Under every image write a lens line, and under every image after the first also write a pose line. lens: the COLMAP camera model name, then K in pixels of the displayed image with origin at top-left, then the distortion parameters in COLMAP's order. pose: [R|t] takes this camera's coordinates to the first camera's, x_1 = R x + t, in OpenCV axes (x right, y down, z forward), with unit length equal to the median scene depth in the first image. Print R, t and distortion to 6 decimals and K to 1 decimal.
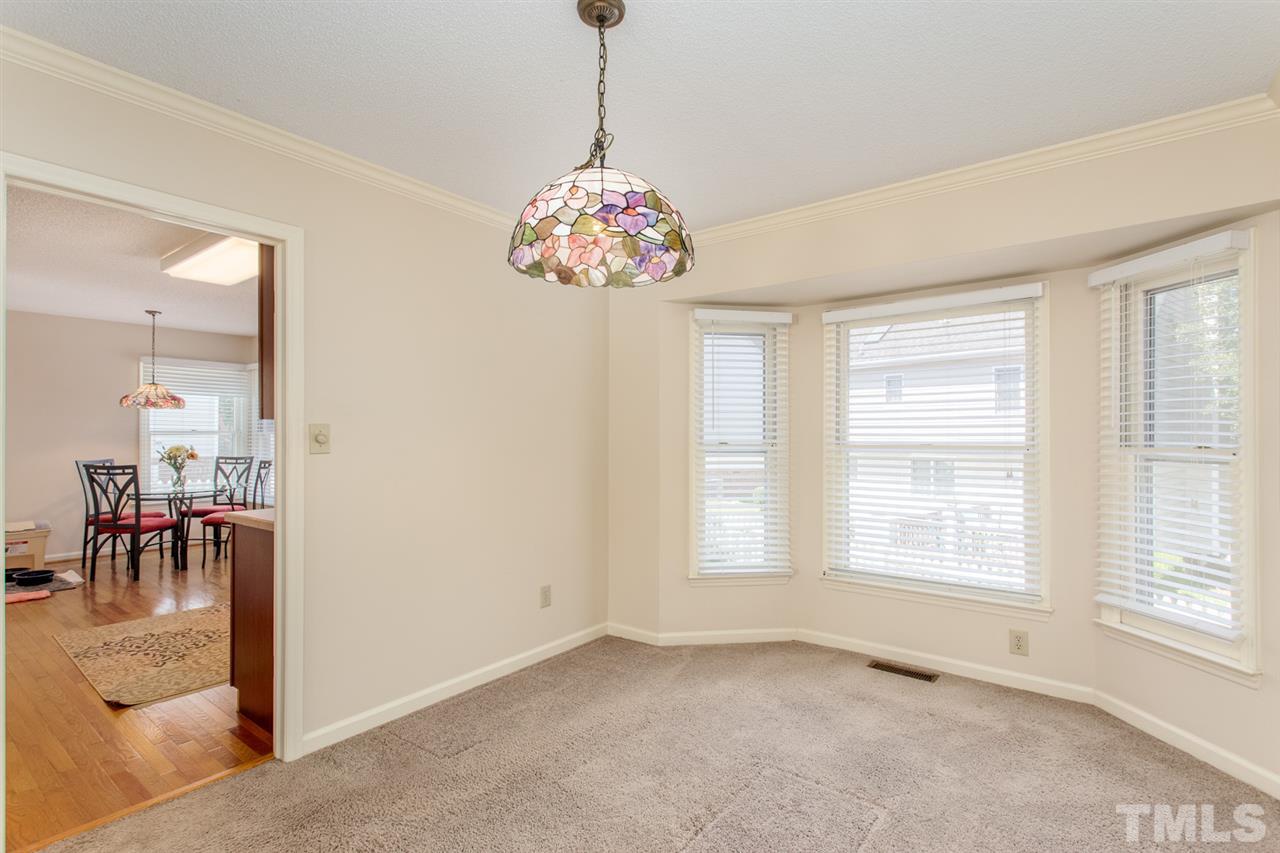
lens RADIAL K [[606.0, 0, 640.0], [0, 606.0, 426.5], [0, 0, 1]] dist [0.001849, 0.000110]
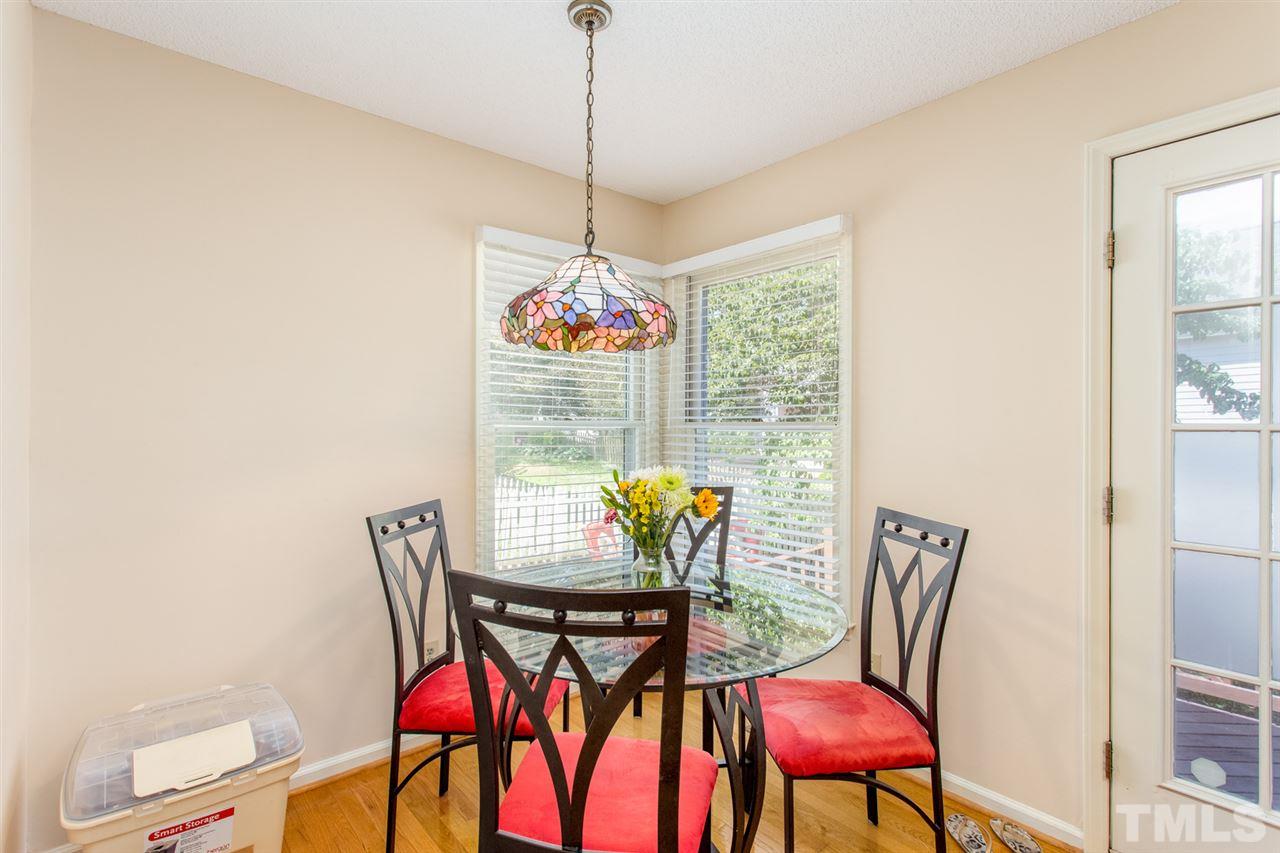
lens RADIAL K [[606.0, 0, 640.0], [0, 606.0, 426.5], [0, 0, 1]] dist [0.001849, 0.000110]
pose [[0.977824, 0.009866, -0.209197, -0.804856], [-0.007469, 0.999897, 0.012246, 0.007627], [0.209296, -0.010412, 0.977797, 0.803971]]
